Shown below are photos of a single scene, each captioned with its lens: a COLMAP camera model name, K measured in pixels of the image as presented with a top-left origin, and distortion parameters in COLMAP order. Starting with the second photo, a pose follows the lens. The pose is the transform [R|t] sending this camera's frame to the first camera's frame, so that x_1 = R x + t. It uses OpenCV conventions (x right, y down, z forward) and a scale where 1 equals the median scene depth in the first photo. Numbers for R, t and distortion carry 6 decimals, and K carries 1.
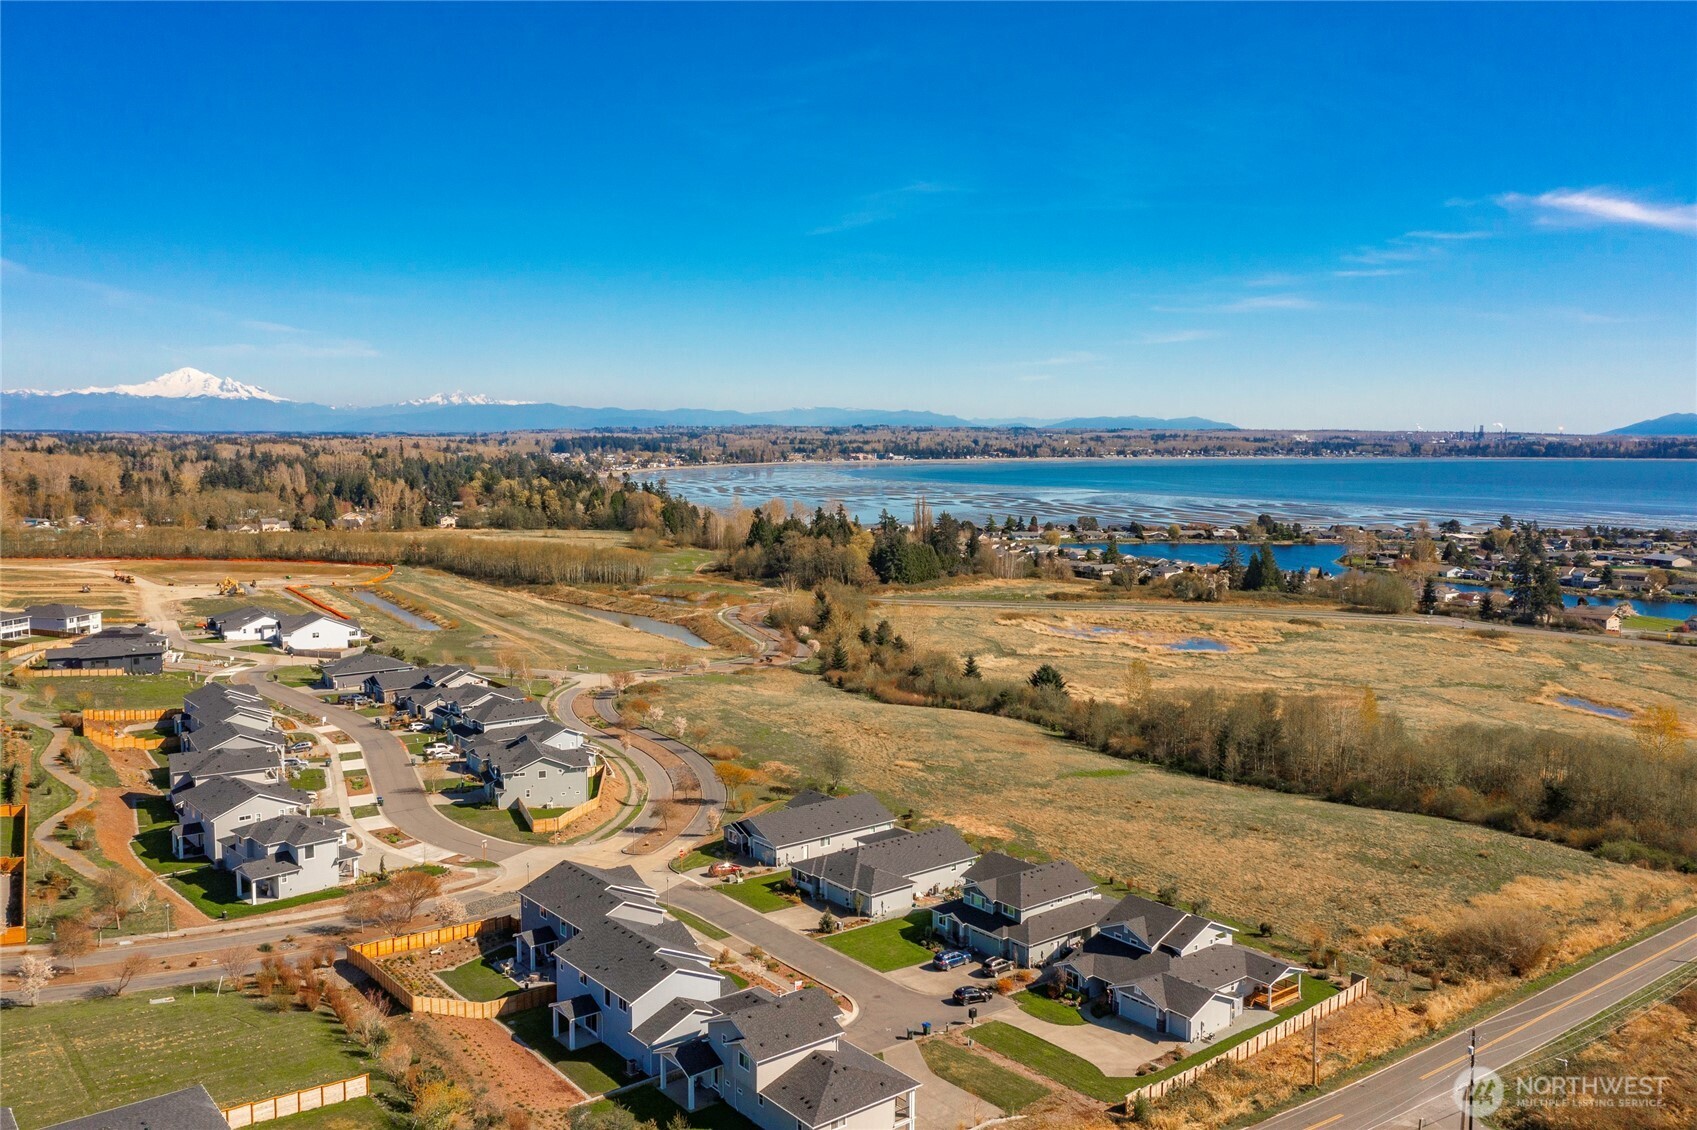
lens RADIAL K [[1362.6, 0, 850.1], [0, 1362.6, 566.5], [0, 0, 1]] dist [-0.015459, 0.071466]
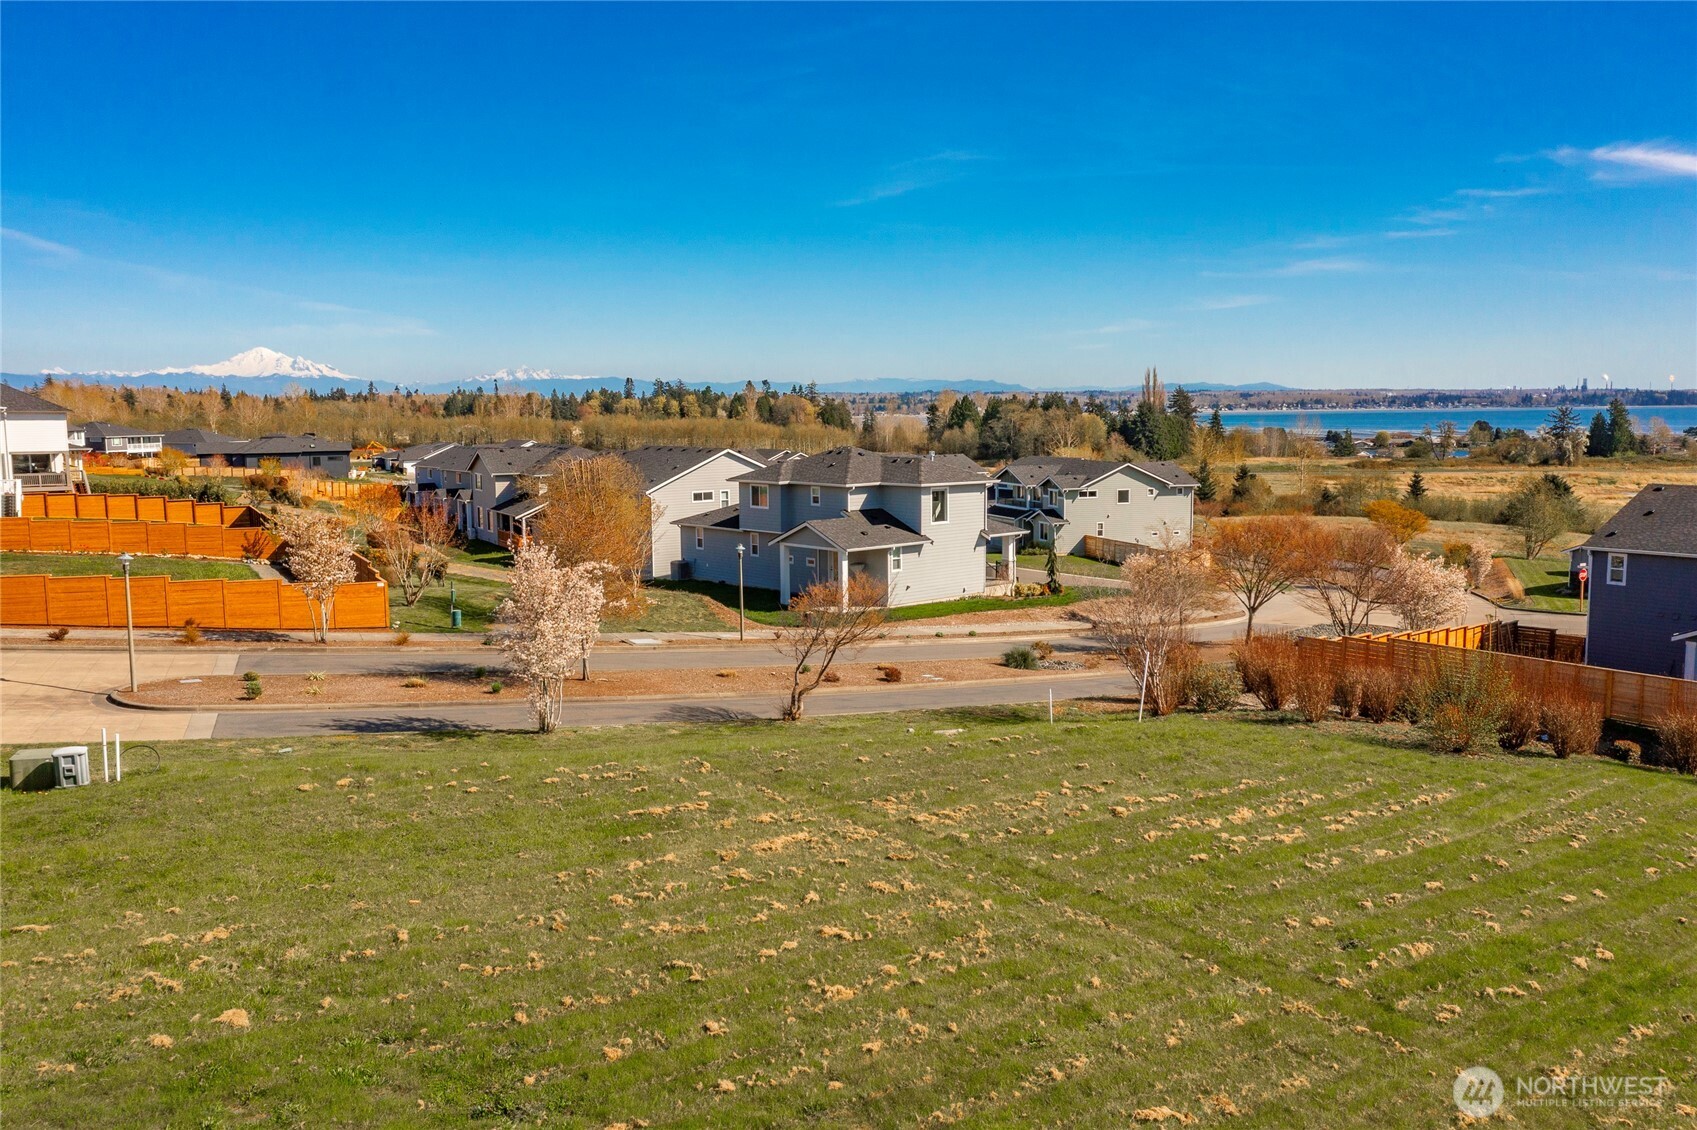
lens RADIAL K [[1362.6, 0, 850.1], [0, 1362.6, 566.5], [0, 0, 1]] dist [-0.015459, 0.071466]
pose [[0.998947, -0.007007, -0.045348, -0.170864], [0.007912, 0.999772, 0.019812, 0.092585], [0.045199, -0.020150, 0.998775, 0.239055]]
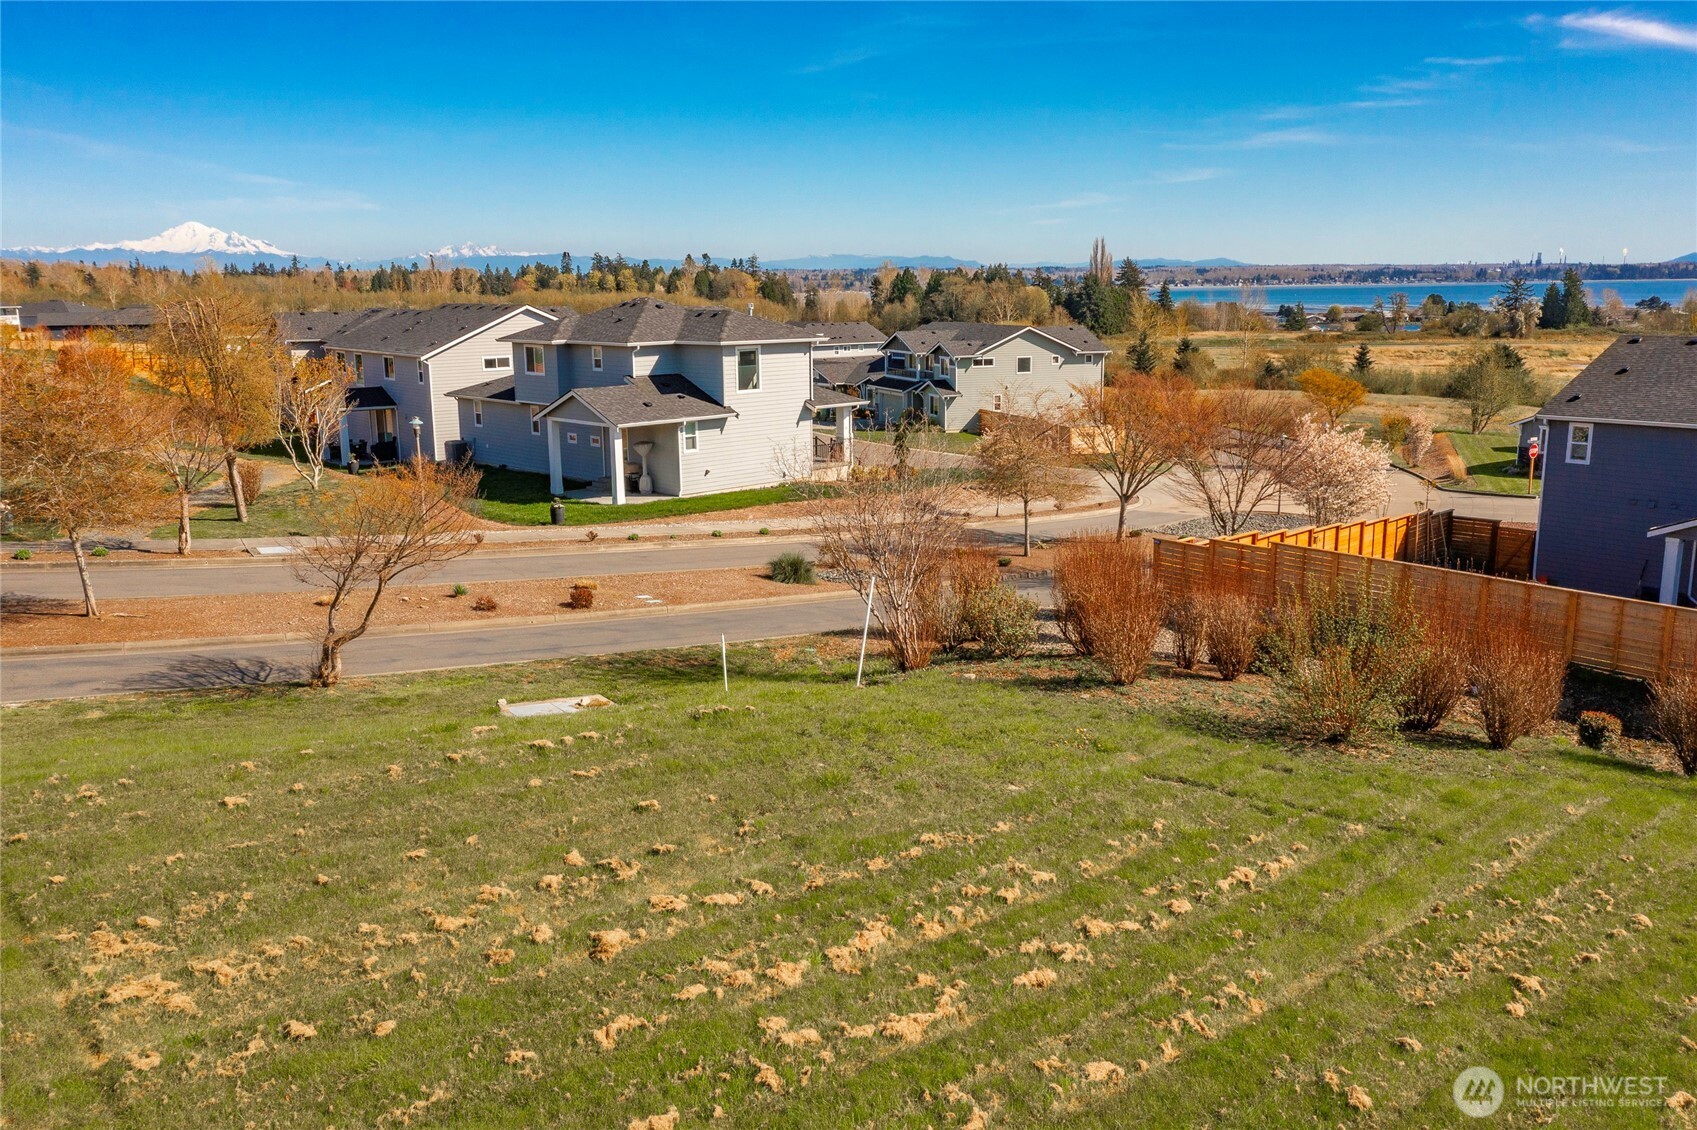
lens RADIAL K [[1361.4, 0, 850.0], [0, 1361.4, 569.3], [0, 0, 1]] dist [-0.009372, 0.061225]
pose [[0.999830, -0.011633, -0.014287, -0.154483], [0.013133, 0.993861, 0.109854, 0.093550], [0.012921, -0.110023, 0.993845, 0.274439]]
